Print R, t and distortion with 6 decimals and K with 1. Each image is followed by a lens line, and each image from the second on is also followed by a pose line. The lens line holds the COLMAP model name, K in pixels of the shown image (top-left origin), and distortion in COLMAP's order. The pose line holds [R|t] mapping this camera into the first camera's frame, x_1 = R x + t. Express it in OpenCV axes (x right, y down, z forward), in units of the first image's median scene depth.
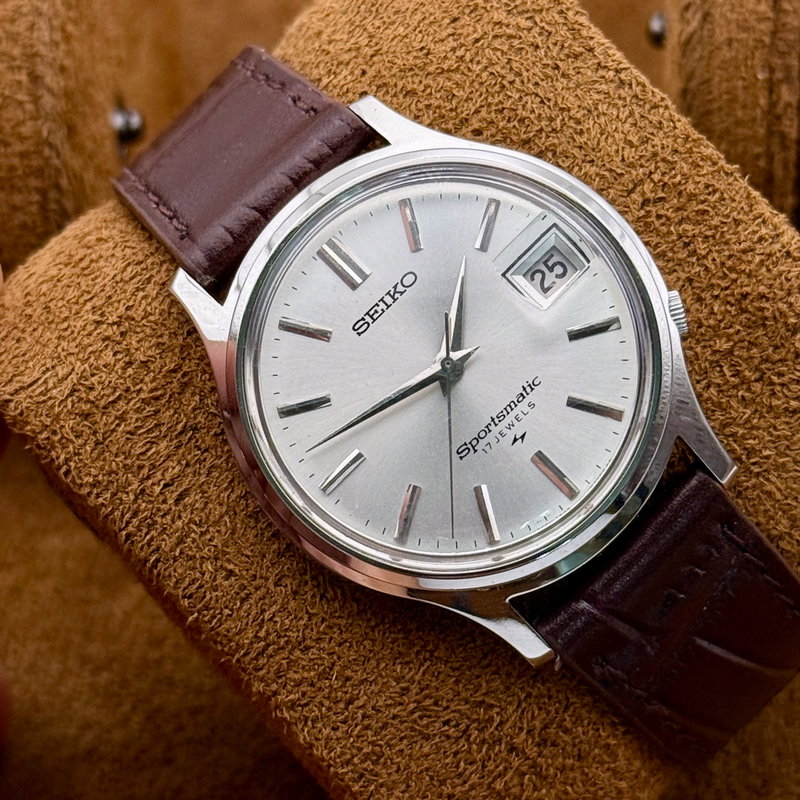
lens RADIAL K [[2719.1, 0, 400.0], [0, 2719.1, 400.0], [0, 0, 1]] dist [0.045711, 1.032121]
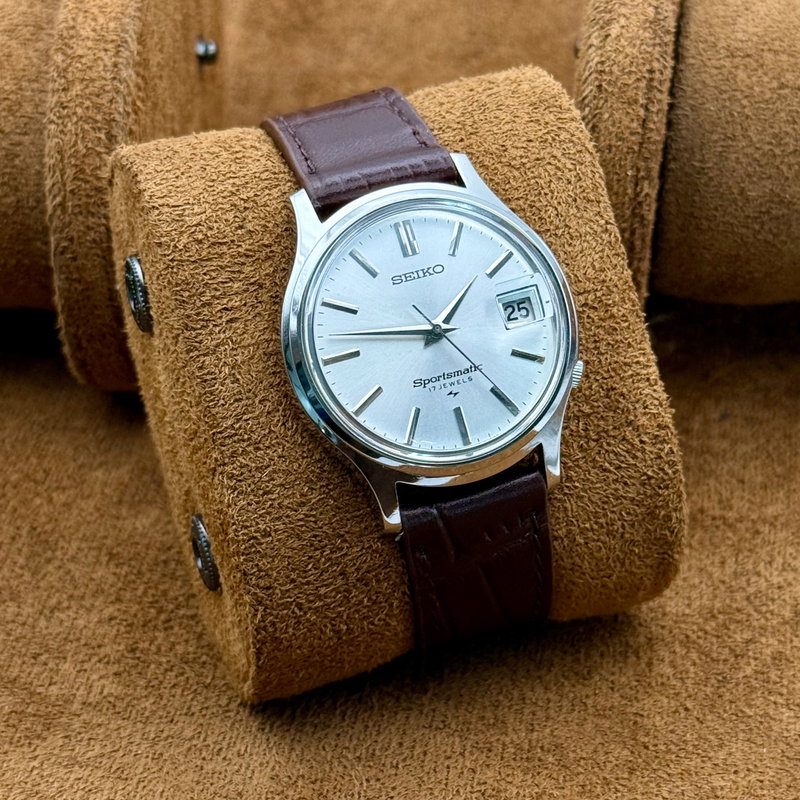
lens RADIAL K [[2275.1, 0, 420.4], [0, 2275.1, 380.7], [0, 0, 1]] dist [0.137561, 1.412345]
pose [[0.860999, 0.491360, 0.131326, -0.138060], [-0.481020, 0.870568, -0.103593, 0.143087], [-0.165230, 0.026024, 0.985912, -0.251877]]
